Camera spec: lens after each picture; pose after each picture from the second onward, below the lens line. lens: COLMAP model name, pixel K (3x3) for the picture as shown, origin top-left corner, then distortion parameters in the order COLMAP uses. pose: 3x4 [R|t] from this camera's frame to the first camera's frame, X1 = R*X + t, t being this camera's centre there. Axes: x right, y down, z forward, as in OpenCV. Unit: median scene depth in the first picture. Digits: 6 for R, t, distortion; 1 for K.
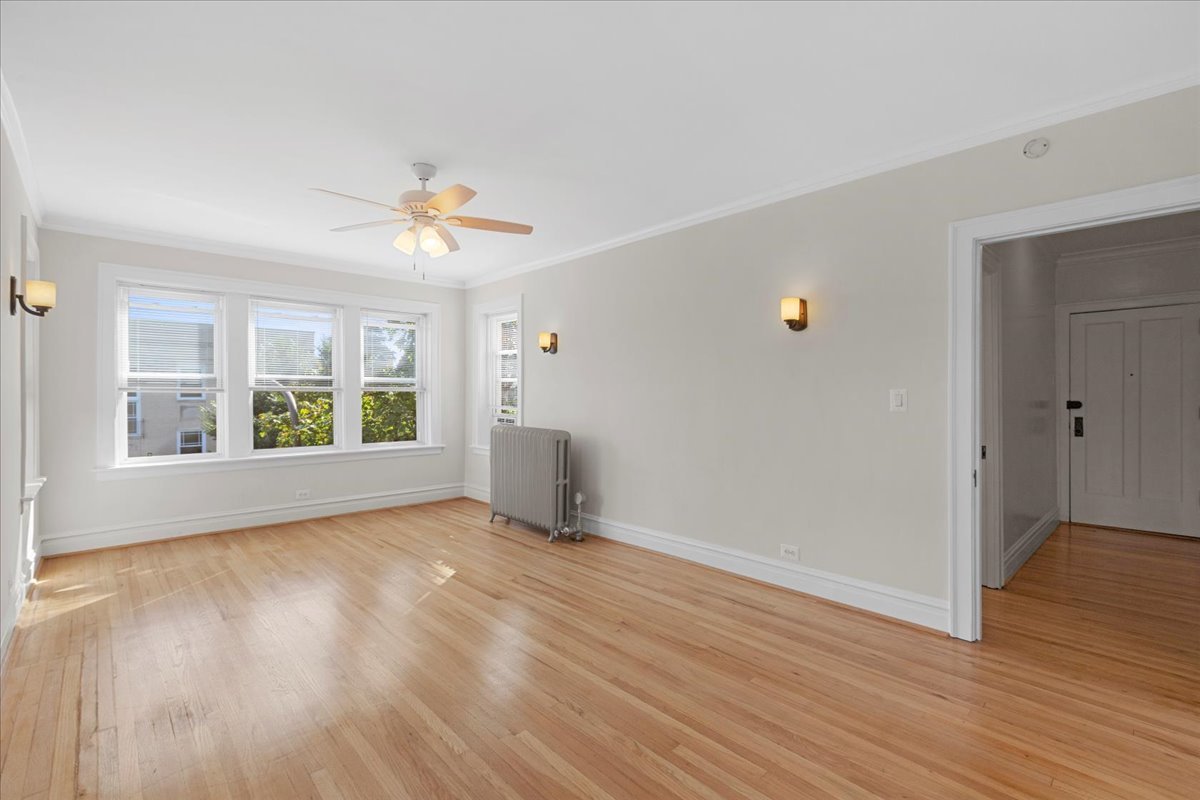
lens RADIAL K [[539.1, 0, 608.6], [0, 539.1, 387.5], [0, 0, 1]] dist [-0.005048, -0.000977]
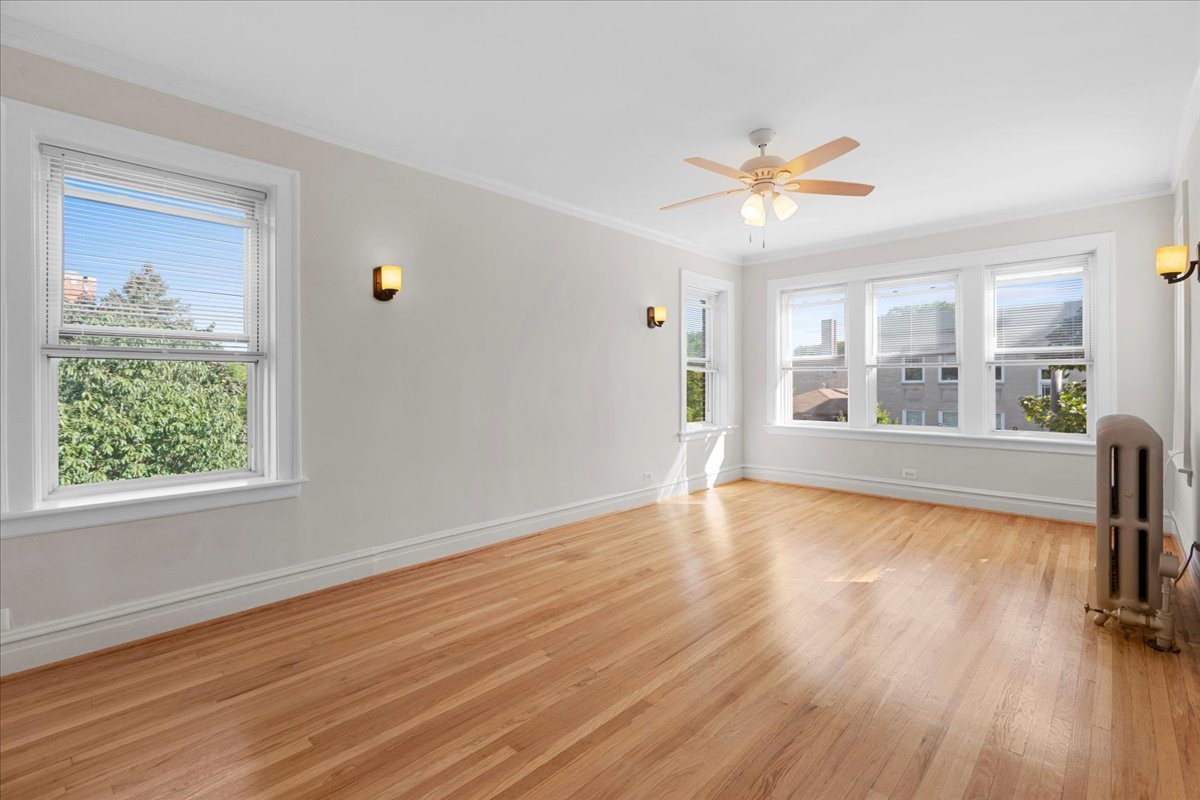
lens RADIAL K [[539.1, 0, 608.6], [0, 539.1, 387.5], [0, 0, 1]] dist [-0.005048, -0.000977]
pose [[0.052415, 0.012698, -0.998545, 0.539195], [0.018494, 0.999735, 0.013684, 0.028210], [0.998454, -0.019185, 0.052166, 0.590493]]
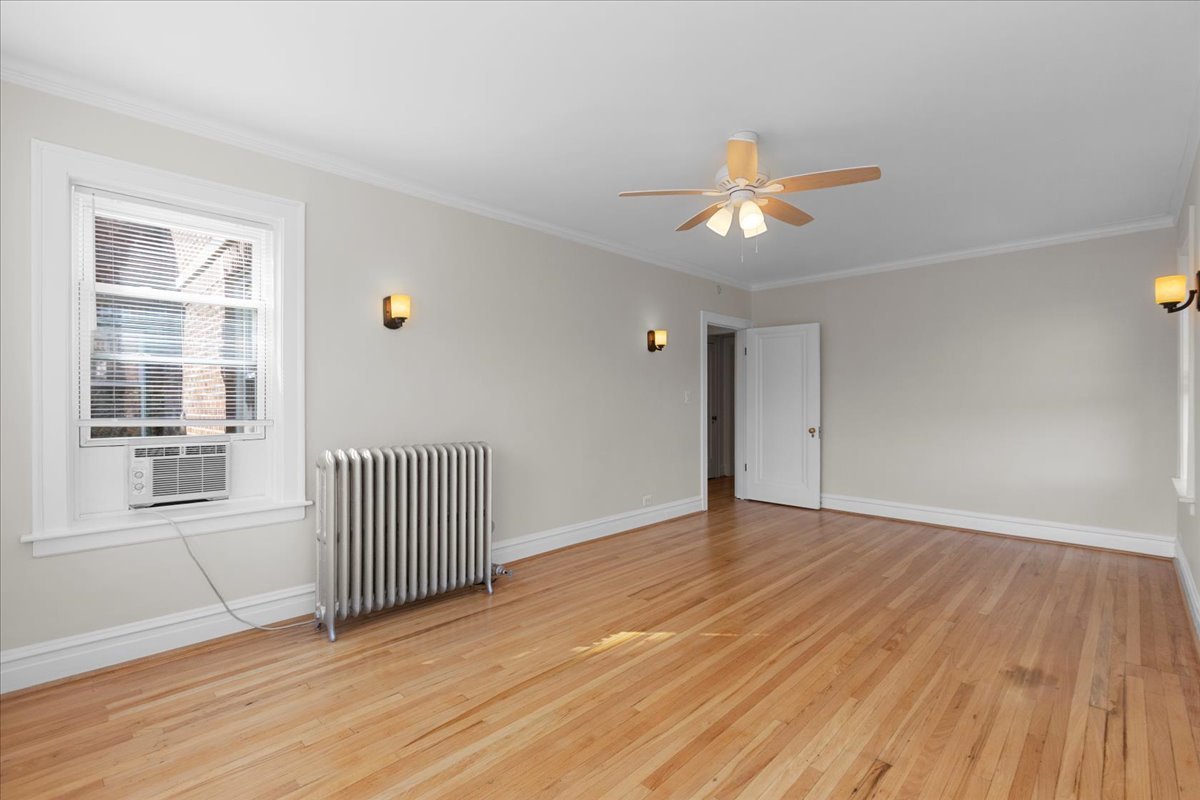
lens RADIAL K [[539.1, 0, 608.6], [0, 539.1, 387.5], [0, 0, 1]] dist [-0.005048, -0.000977]
pose [[-0.042565, 0.016256, 0.998961, -1.079179], [-0.013901, 0.999761, -0.016861, 0.021272], [-0.998997, -0.014604, -0.042329, 1.110340]]
